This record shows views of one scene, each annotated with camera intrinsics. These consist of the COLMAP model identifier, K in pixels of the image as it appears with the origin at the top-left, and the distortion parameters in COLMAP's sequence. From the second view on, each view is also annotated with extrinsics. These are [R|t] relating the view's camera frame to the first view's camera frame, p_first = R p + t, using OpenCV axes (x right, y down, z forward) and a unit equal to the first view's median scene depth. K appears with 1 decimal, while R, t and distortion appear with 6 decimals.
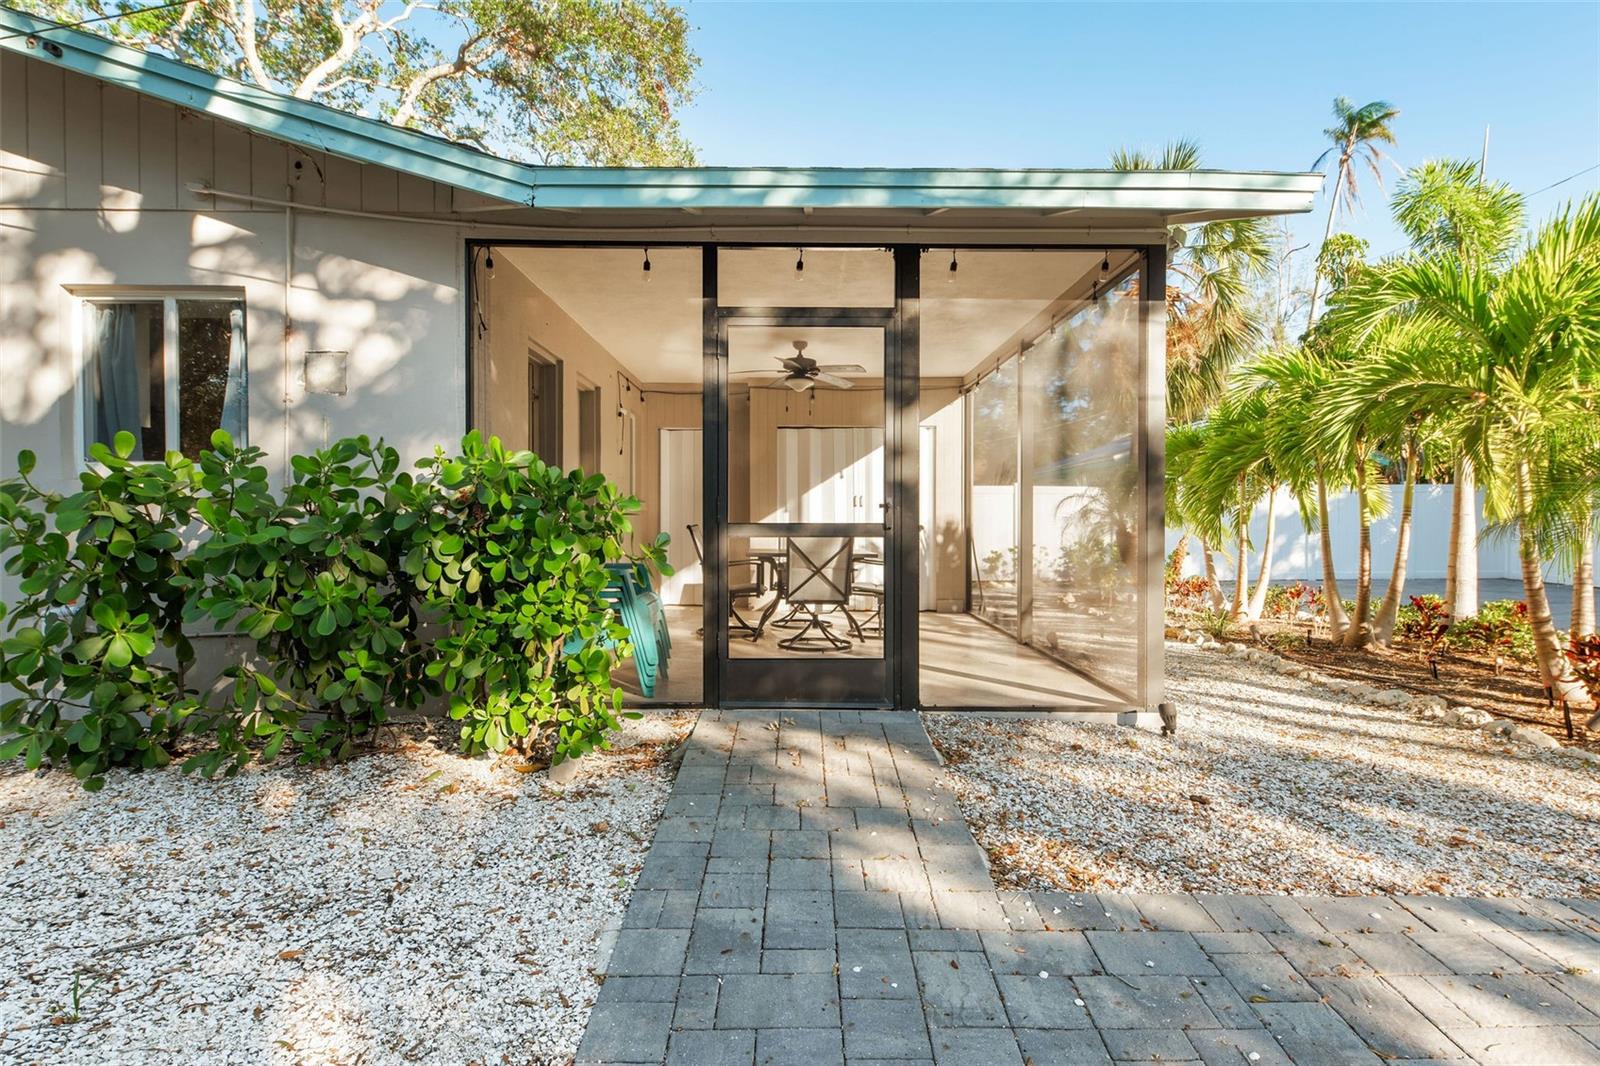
lens RADIAL K [[862.9, 0, 800.0], [0, 862.9, 533.0], [0, 0, 1]] dist [0.017821, -0.000816]
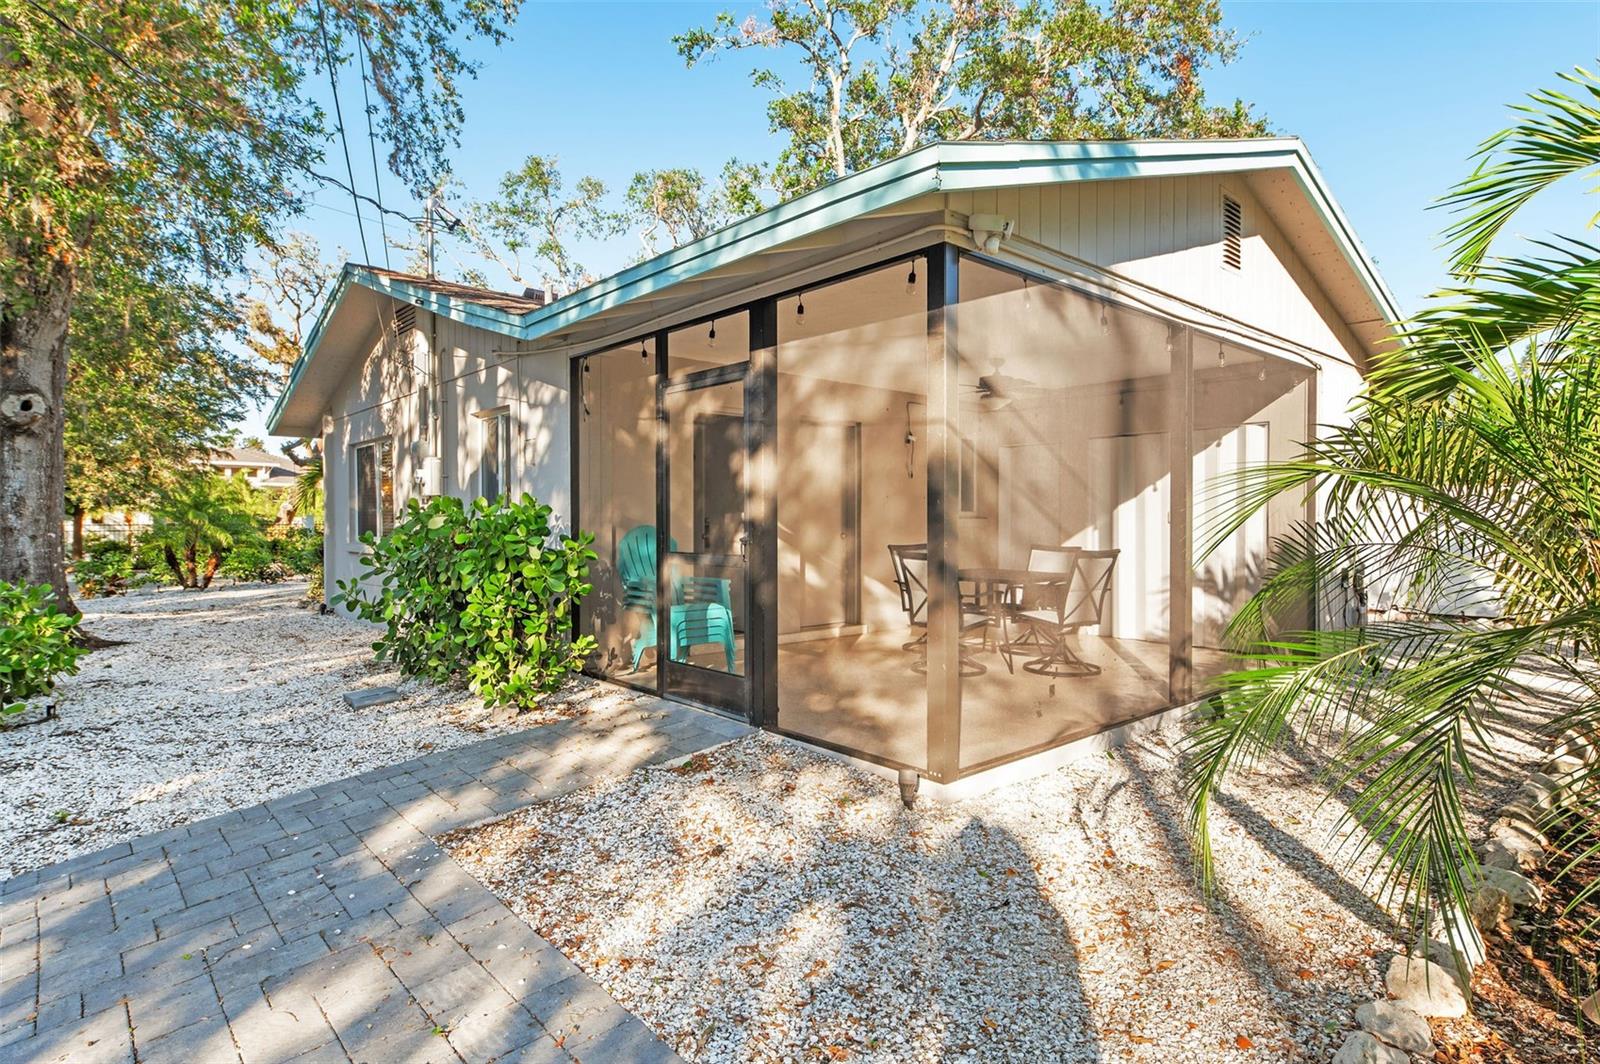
lens RADIAL K [[862.9, 0, 800.0], [0, 862.9, 532.0], [0, 0, 1]] dist [0.017821, -0.000816]
pose [[0.645824, 0.008436, -0.763440, 1.144048], [-0.008000, 0.999959, 0.004283, -0.054625], [0.763444, 0.003342, 0.645865, 0.391816]]
